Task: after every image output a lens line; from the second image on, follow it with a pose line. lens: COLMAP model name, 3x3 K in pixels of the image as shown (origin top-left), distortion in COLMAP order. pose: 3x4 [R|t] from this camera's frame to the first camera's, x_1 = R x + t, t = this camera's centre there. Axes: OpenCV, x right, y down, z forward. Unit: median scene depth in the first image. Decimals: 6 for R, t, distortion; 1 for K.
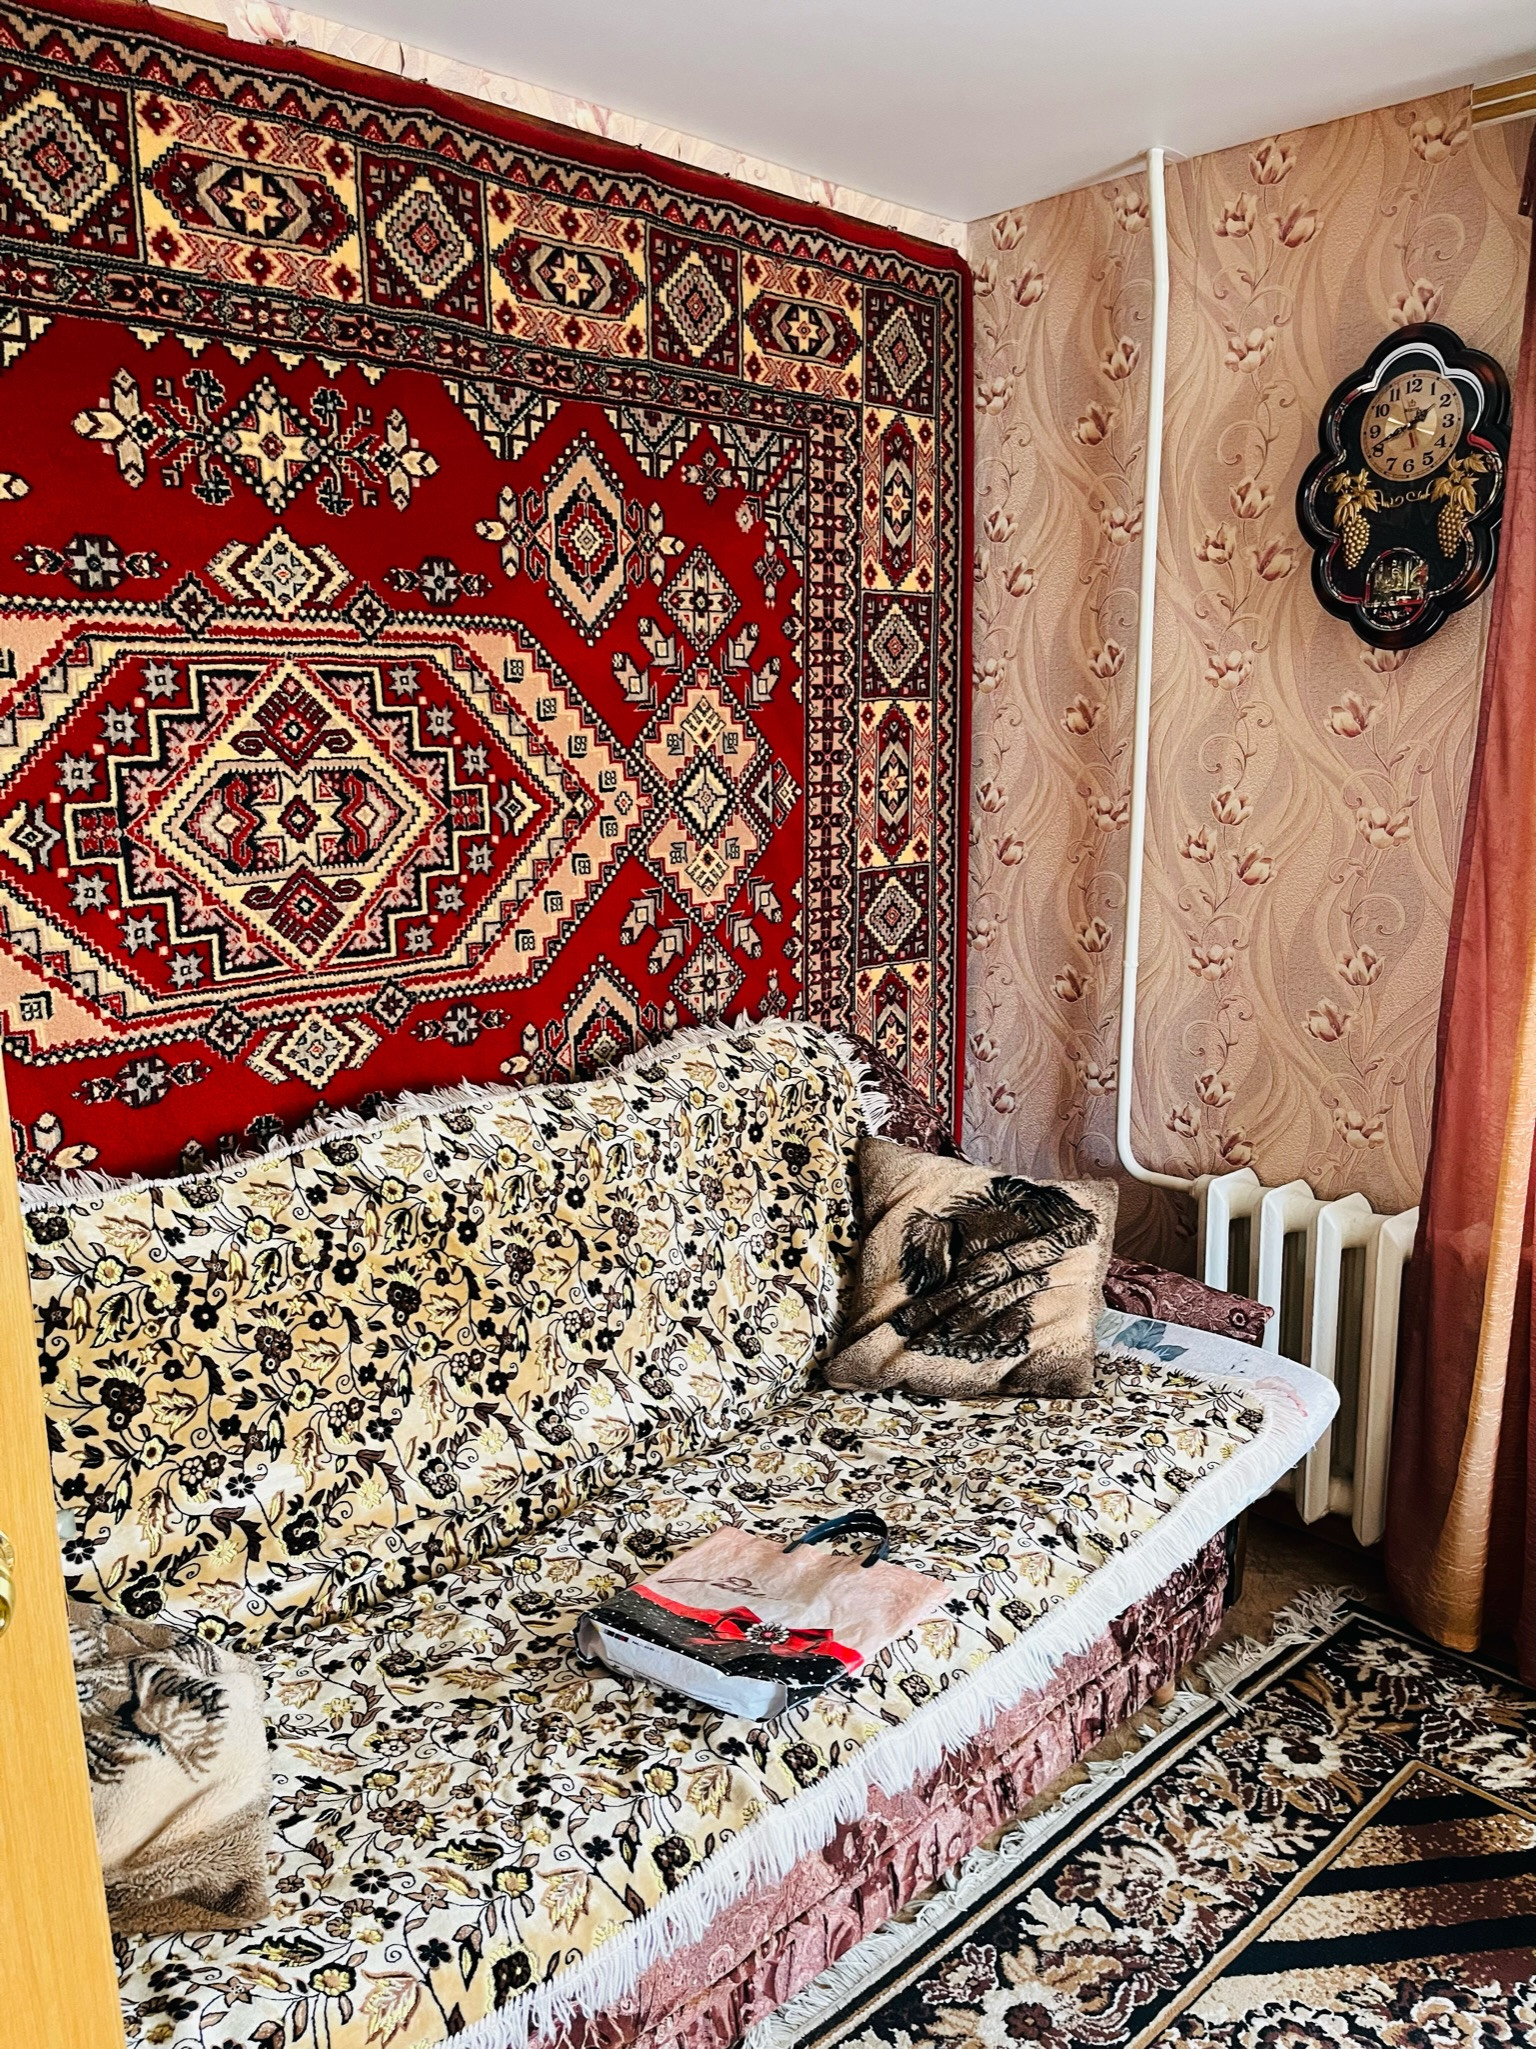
lens RADIAL K [[1542.7, 0, 774.7], [0, 1542.7, 1029.5], [0, 0, 1]] dist [0.037914, -0.065327]
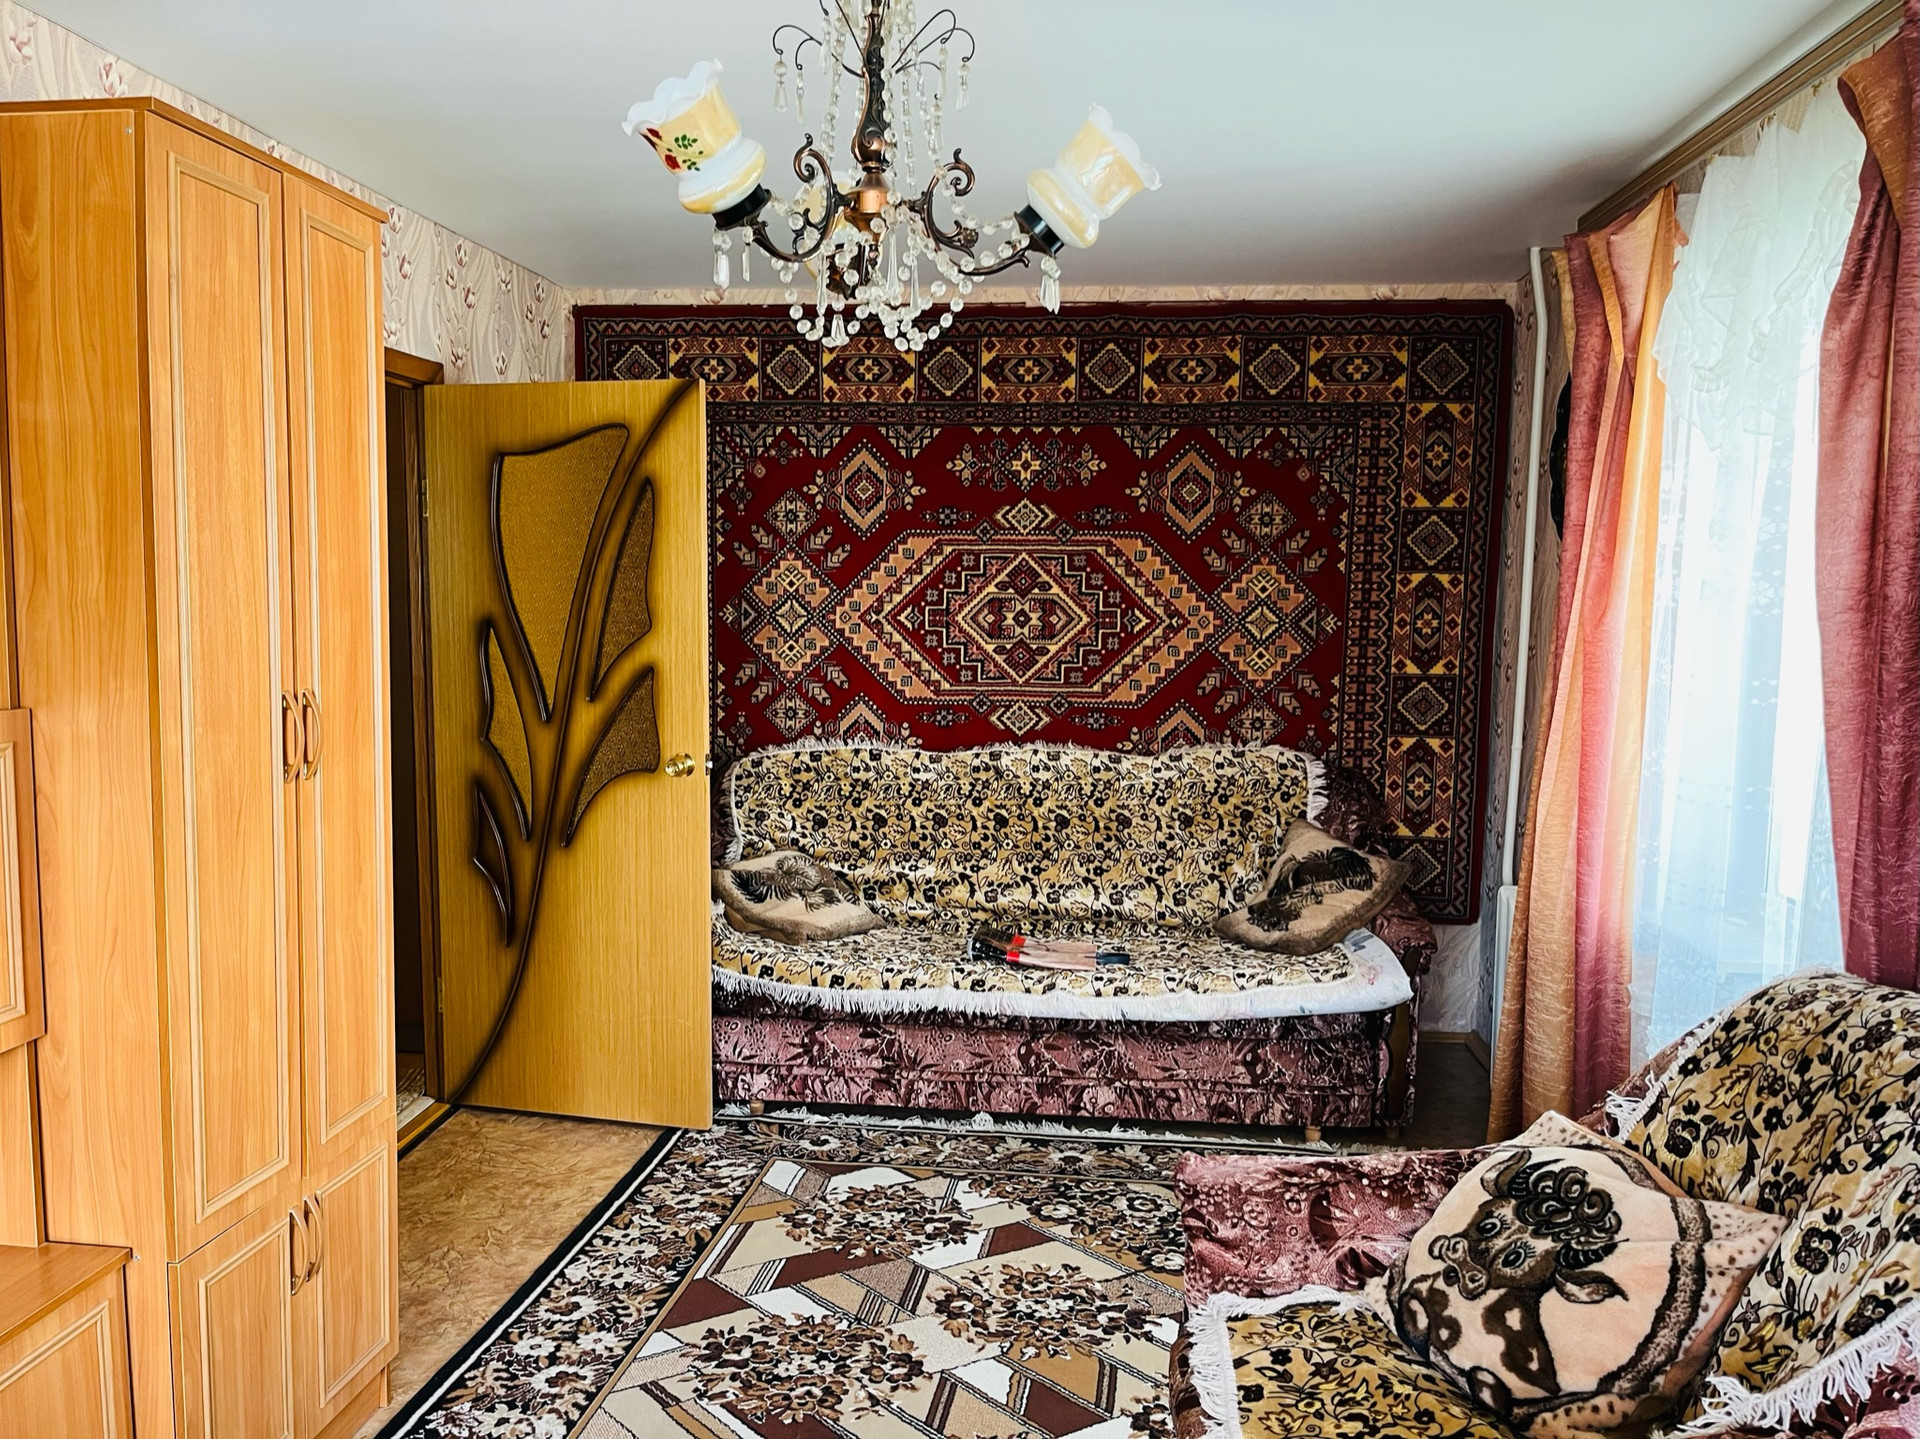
lens RADIAL K [[1445.6, 0, 959.8], [0, 1445.6, 720.8], [0, 0, 1]] dist [0.037914, -0.065327]
pose [[0.634919, 0.100855, -0.765967, 1.252477], [-0.172015, 0.985010, -0.012888, 0.057749], [0.753186, 0.139941, 0.642750, -0.430984]]
